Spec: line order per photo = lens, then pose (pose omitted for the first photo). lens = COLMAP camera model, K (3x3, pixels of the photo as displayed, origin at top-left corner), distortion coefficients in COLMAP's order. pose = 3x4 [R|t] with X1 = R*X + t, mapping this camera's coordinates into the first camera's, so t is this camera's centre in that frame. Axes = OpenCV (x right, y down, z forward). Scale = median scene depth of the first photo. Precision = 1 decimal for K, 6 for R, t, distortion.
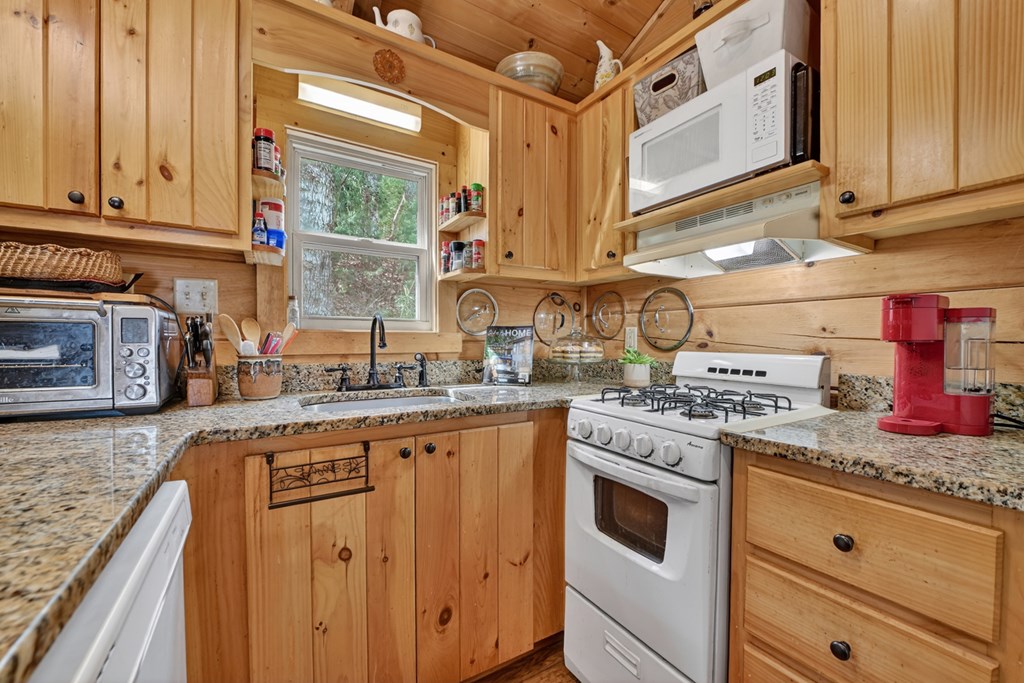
lens RADIAL K [[421.9, 0, 512.0], [0, 421.9, 341.5], [0, 0, 1]] dist [-0.000721, -0.000045]
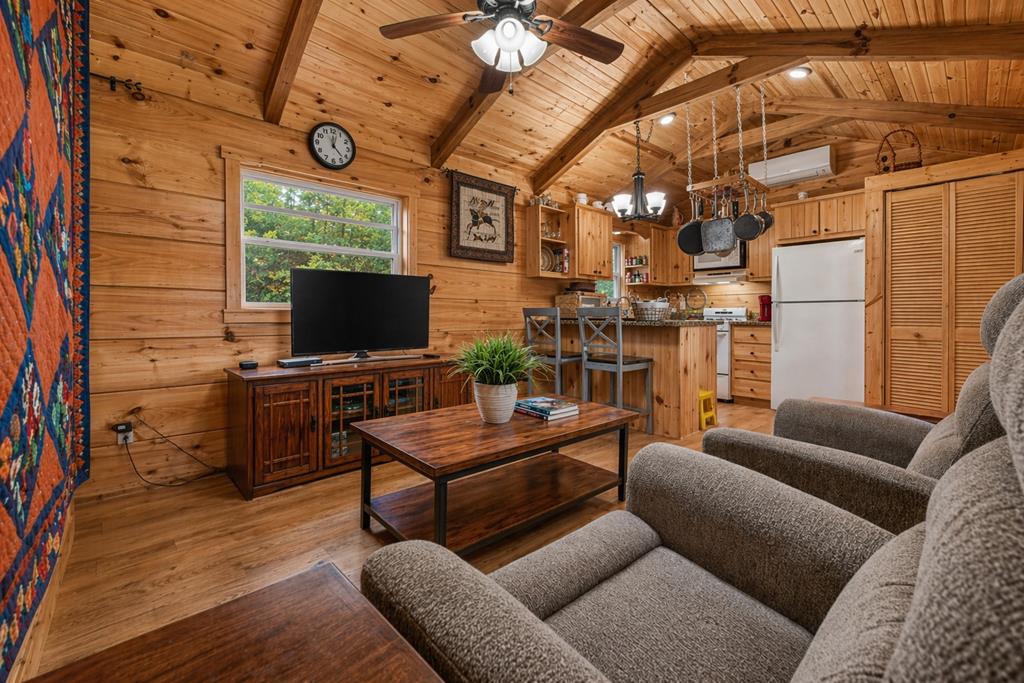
lens RADIAL K [[421.5, 0, 509.6], [0, 421.5, 313.3], [0, 0, 1]] dist [0.000219, 0.000010]
pose [[0.985487, 0.001944, 0.169738, -1.620201], [-0.001087, 0.999986, -0.005137, 0.080331], [-0.169746, 0.004877, 0.985476, -1.945075]]
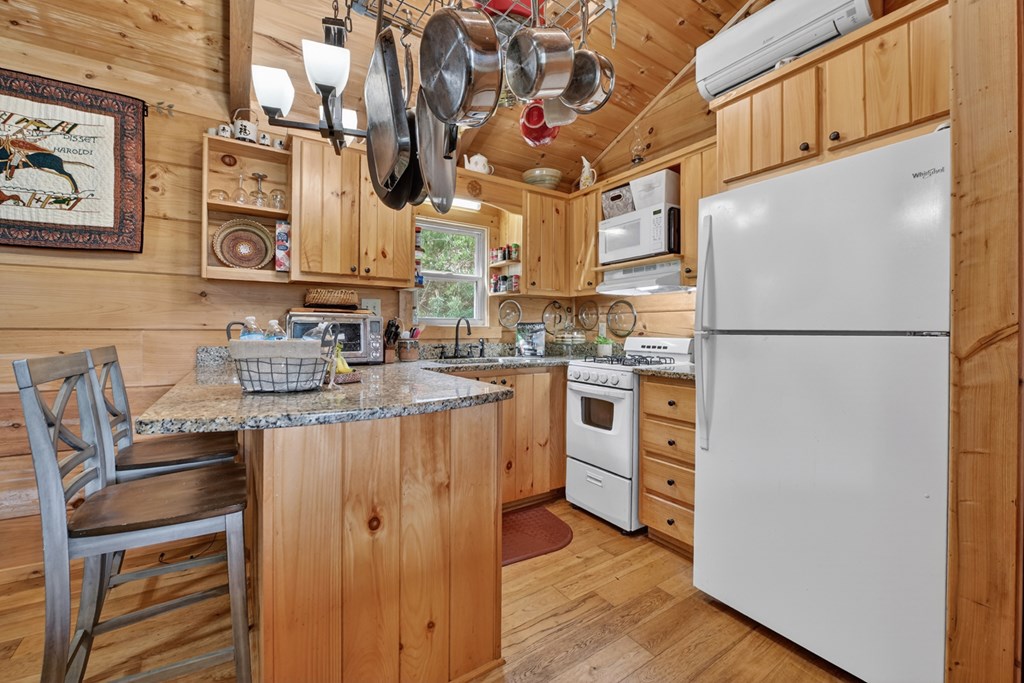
lens RADIAL K [[416.3, 0, 508.0], [0, 416.3, 330.3], [0, 0, 1]] dist [0.000198, -0.000006]
pose [[0.999638, -0.001350, 0.026883, -0.158482], [0.001513, 0.999981, -0.006017, 0.005065], [-0.026874, 0.006056, 0.999620, -0.750666]]
